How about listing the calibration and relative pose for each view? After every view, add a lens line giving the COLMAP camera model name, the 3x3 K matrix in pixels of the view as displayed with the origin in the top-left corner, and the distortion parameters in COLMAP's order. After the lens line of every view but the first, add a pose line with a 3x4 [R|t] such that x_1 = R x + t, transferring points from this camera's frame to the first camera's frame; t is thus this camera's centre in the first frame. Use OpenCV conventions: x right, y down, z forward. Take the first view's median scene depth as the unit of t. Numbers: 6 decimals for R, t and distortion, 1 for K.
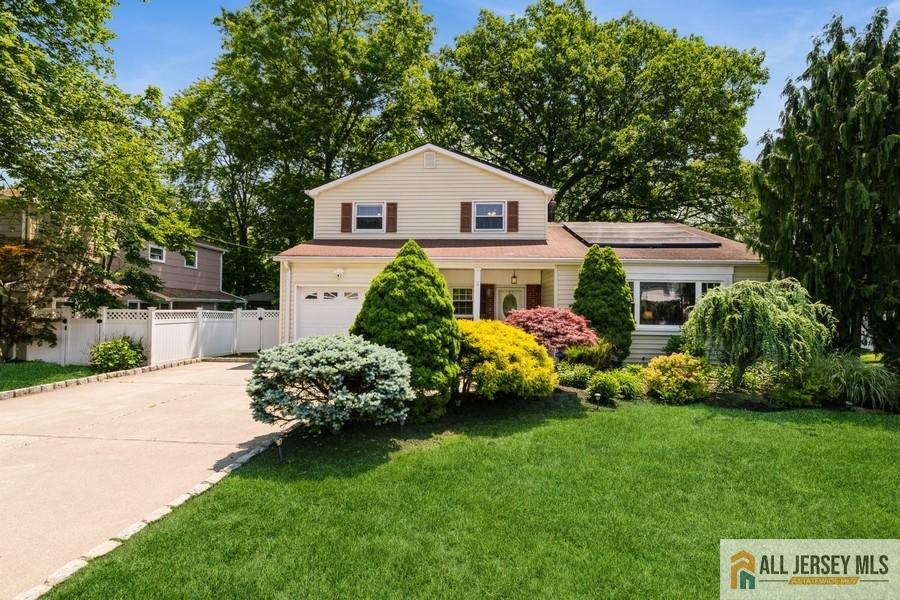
lens RADIAL K [[446.0, 0, 449.9], [0, 446.0, 304.9], [0, 0, 1]] dist [0.006423, -0.000132]
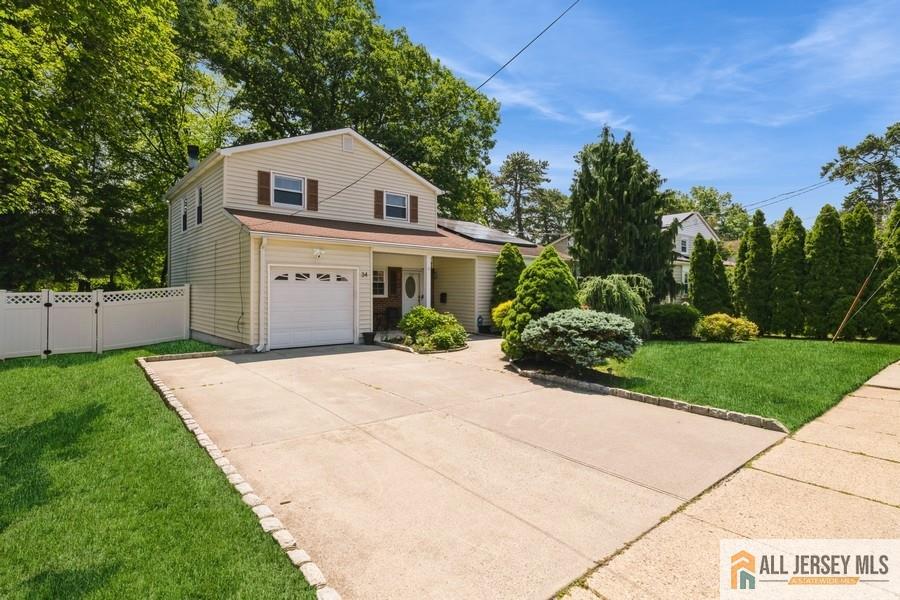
lens RADIAL K [[468.1, 0, 450.0], [0, 468.1, 295.1], [0, 0, 1]] dist [-0.001902, 0.000072]
pose [[0.711798, -0.014926, 0.702226, -0.638672], [-0.006604, 0.999588, 0.027941, -0.010413], [-0.702353, -0.024526, 0.711406, 0.069271]]
